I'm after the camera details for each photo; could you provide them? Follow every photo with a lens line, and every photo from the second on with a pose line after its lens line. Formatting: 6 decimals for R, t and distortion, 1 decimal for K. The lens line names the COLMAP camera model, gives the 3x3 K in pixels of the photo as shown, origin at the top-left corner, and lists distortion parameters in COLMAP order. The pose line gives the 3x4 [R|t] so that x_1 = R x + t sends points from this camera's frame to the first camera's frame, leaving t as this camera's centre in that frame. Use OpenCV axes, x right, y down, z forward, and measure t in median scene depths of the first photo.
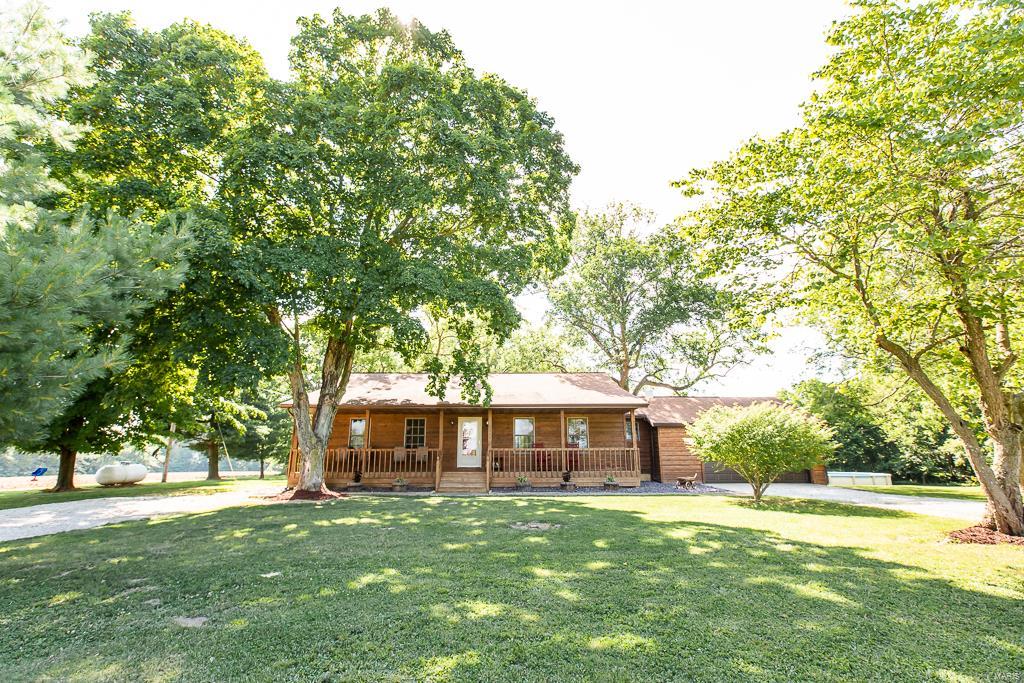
lens RADIAL K [[468.9, 0, 512.0], [0, 468.9, 341.5], [0, 0, 1]] dist [0.002202, 0.000327]
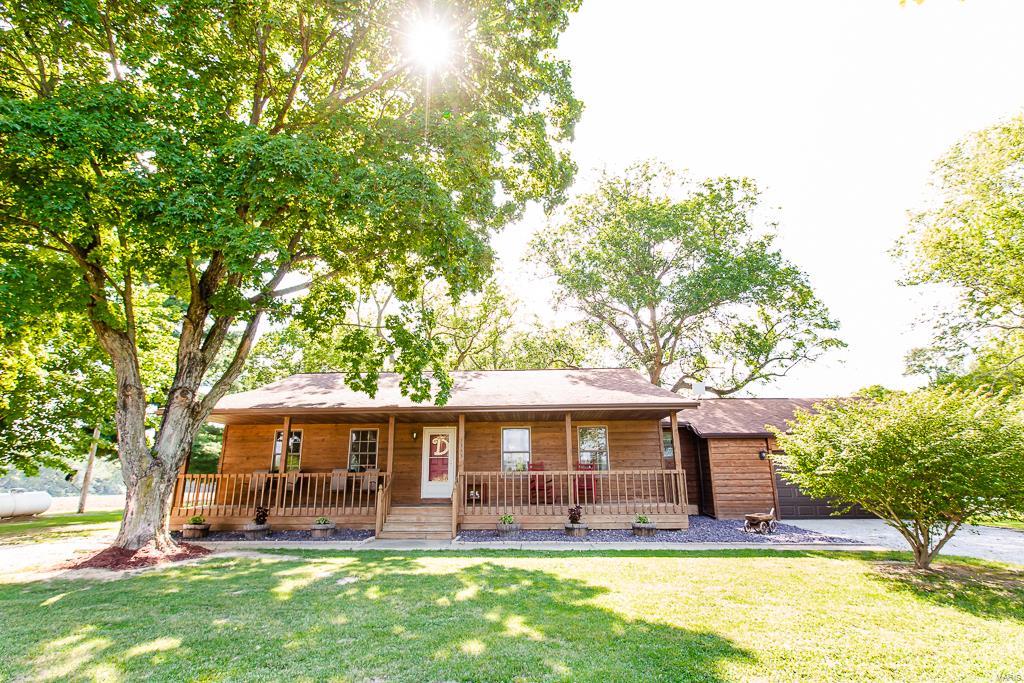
lens RADIAL K [[501.6, 0, 510.9], [0, 501.6, 352.9], [0, 0, 1]] dist [0.005463, 0.000102]
pose [[0.999181, -0.014476, -0.037790, 0.050286], [0.014549, 0.999893, 0.001645, 0.052738], [0.037762, -0.002194, 0.999284, 0.260704]]
